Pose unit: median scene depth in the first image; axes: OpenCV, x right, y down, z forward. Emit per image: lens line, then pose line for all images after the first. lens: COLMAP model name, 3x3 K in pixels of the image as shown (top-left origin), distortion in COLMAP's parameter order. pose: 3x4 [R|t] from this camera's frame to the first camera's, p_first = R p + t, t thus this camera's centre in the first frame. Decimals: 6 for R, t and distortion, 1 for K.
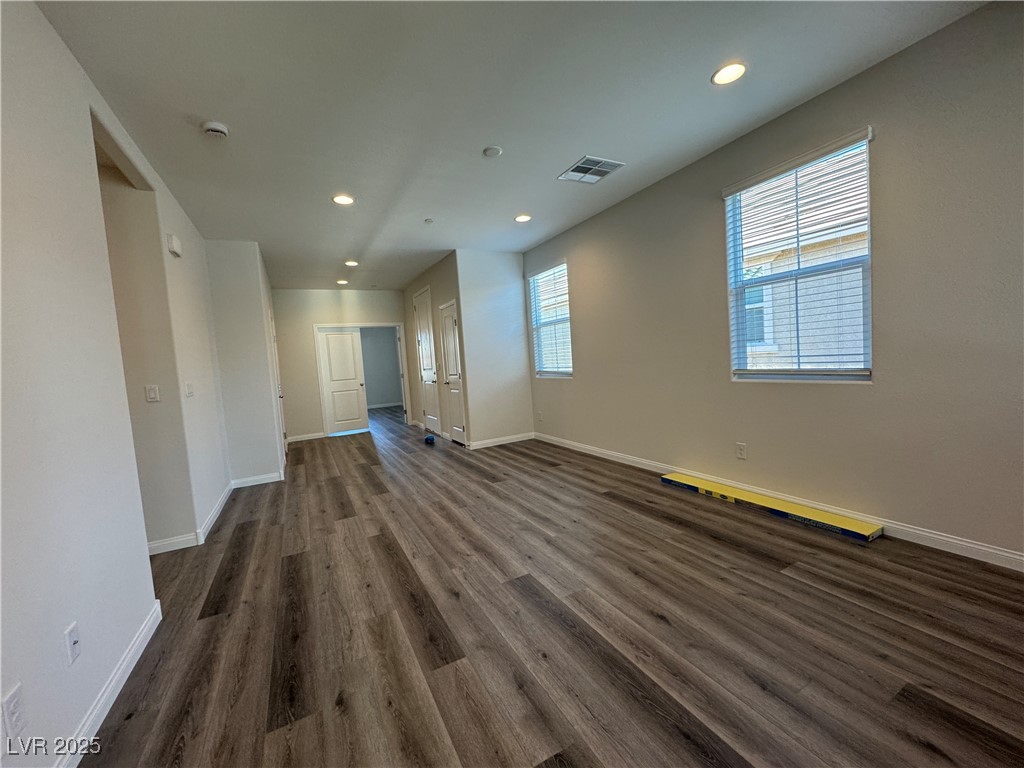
lens RADIAL K [[410.1, 0, 512.1], [0, 410.1, 382.4], [0, 0, 1]] dist [0.000175, -0.000003]
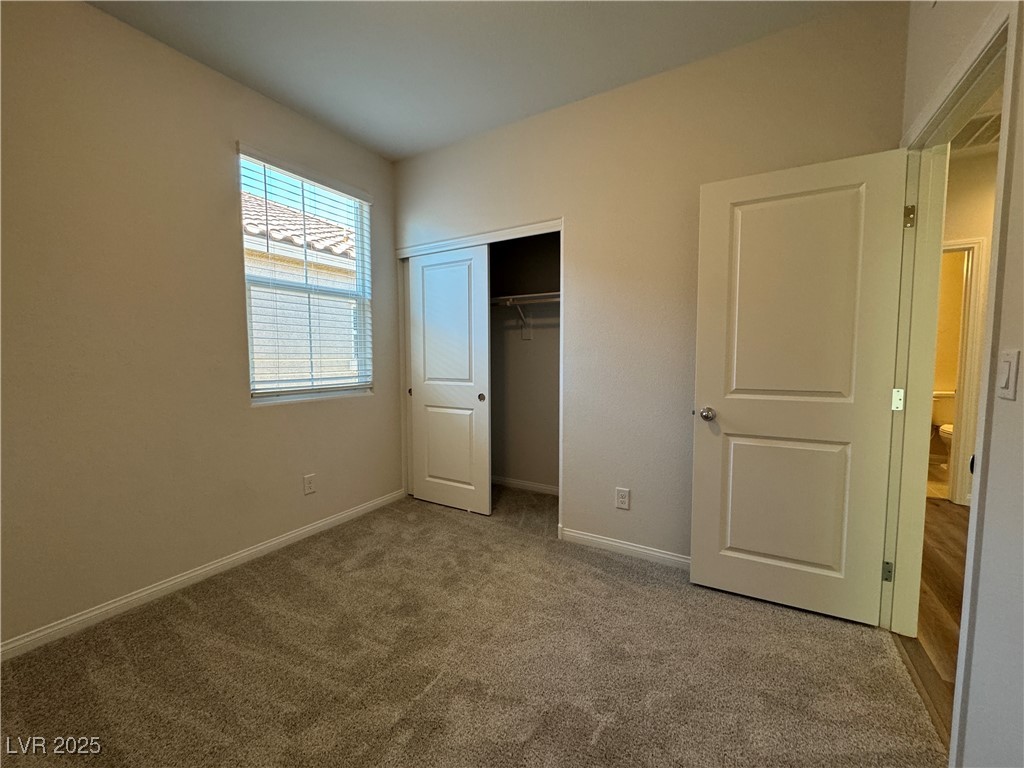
lens RADIAL K [[410.1, 0, 513.1], [0, 410.1, 386.5], [0, 0, 1]] dist [0.000175, -0.000003]
pose [[-0.522521, 0.011802, 0.852545, -0.362686], [0.093941, 0.994613, 0.043808, -0.029455], [-0.847435, 0.102980, -0.520815, 1.078555]]
